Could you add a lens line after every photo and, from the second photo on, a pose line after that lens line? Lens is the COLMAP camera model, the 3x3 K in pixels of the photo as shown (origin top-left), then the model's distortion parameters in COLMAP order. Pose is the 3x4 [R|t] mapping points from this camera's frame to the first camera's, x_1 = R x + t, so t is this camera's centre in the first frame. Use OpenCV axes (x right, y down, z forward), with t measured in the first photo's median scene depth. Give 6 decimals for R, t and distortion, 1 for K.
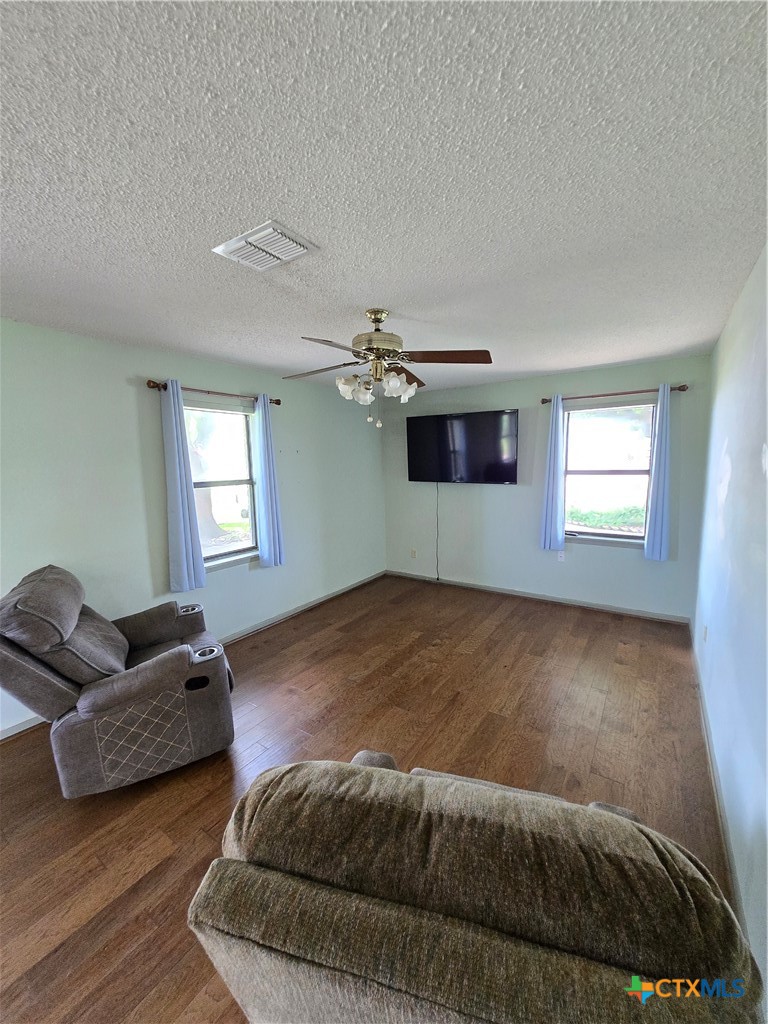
lens RADIAL K [[401.1, 0, 385.0], [0, 401.1, 514.8], [0, 0, 1]] dist [0.003561, -0.000907]
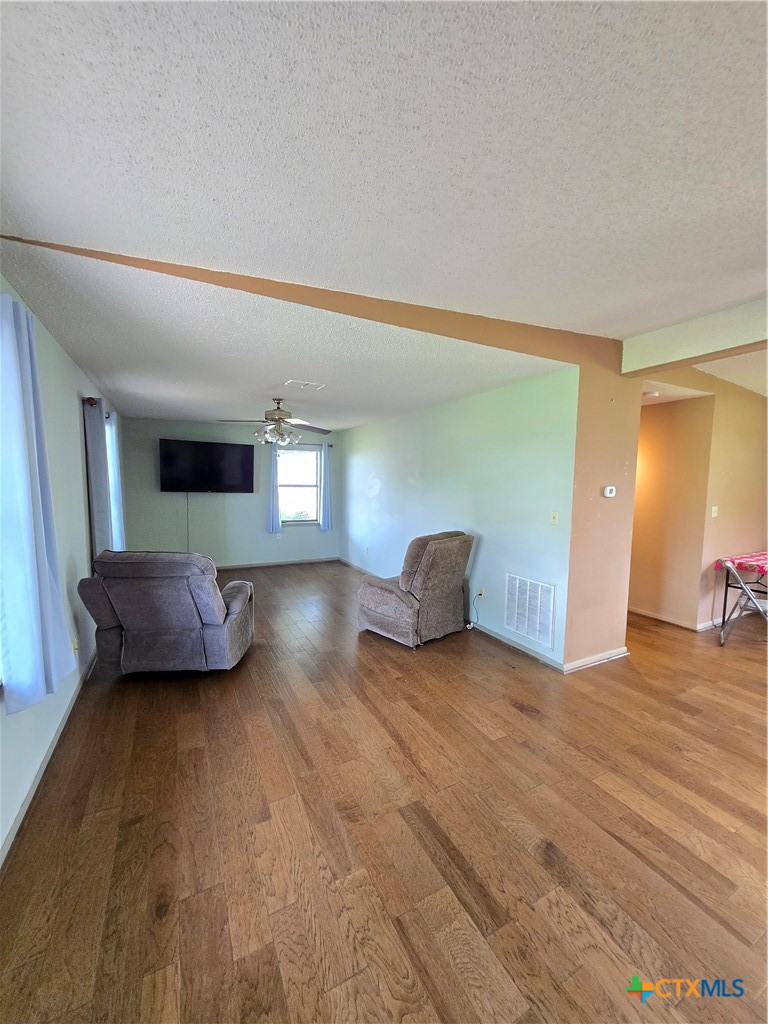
lens RADIAL K [[401.1, 0, 384.3], [0, 401.1, 518.8], [0, 0, 1]] dist [0.003561, -0.000907]
pose [[0.469962, -0.060487, 0.880612, -0.873574], [0.091688, 0.995598, 0.019454, 0.042513], [-0.877912, 0.071599, 0.473439, -0.179368]]
